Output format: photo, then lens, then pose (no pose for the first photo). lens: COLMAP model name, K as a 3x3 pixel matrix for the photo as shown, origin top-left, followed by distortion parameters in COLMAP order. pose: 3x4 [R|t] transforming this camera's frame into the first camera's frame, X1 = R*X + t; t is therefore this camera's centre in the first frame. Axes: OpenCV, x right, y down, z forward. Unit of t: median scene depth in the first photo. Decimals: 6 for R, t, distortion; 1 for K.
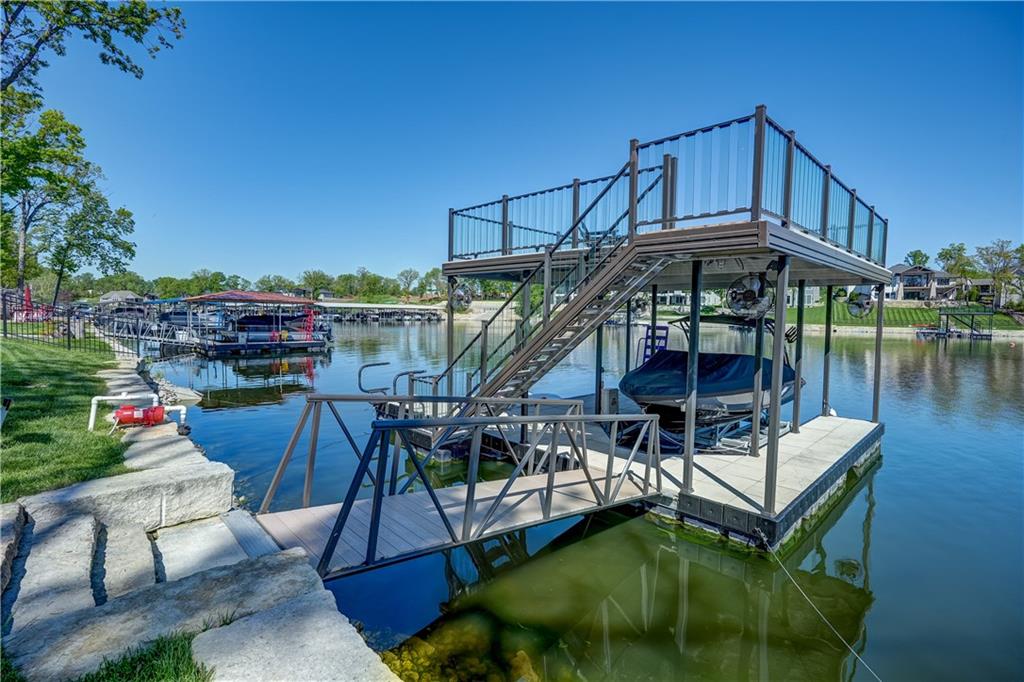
lens RADIAL K [[480.0, 0, 512.0], [0, 480.0, 341.0], [0, 0, 1]] dist [-0.000557, 0.000034]
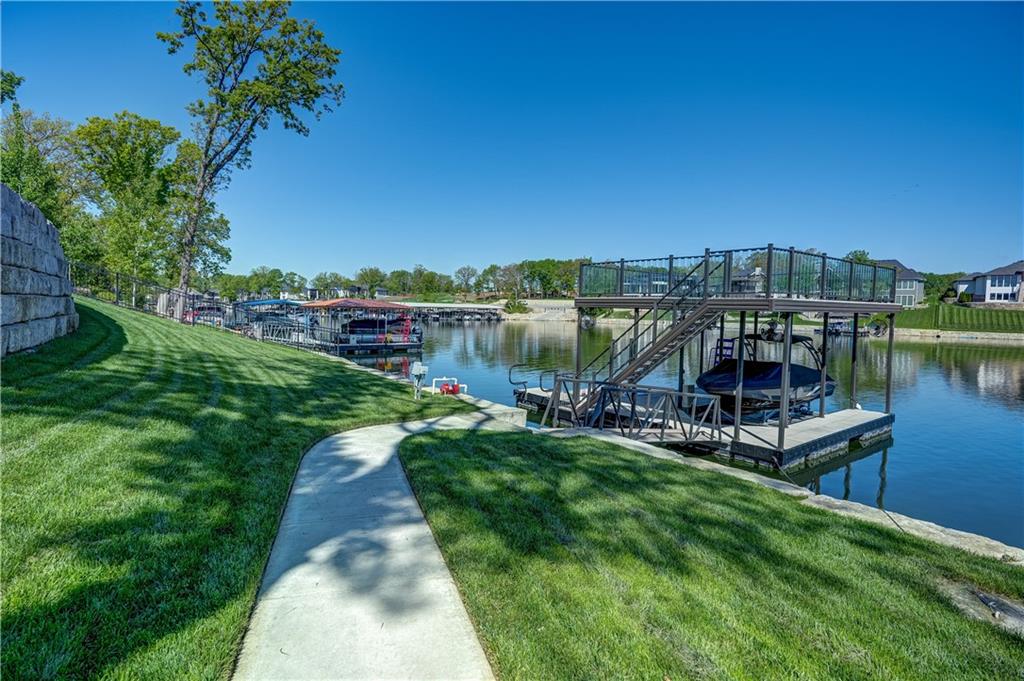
lens RADIAL K [[537.9, 0, 513.5], [0, 537.9, 326.6], [0, 0, 1]] dist [0.000437, 0.000542]
pose [[0.995061, 0.009971, -0.098759, -0.033076], [-0.012611, 0.999579, -0.026144, -0.005212], [0.098457, 0.027260, 0.994768, -0.135798]]
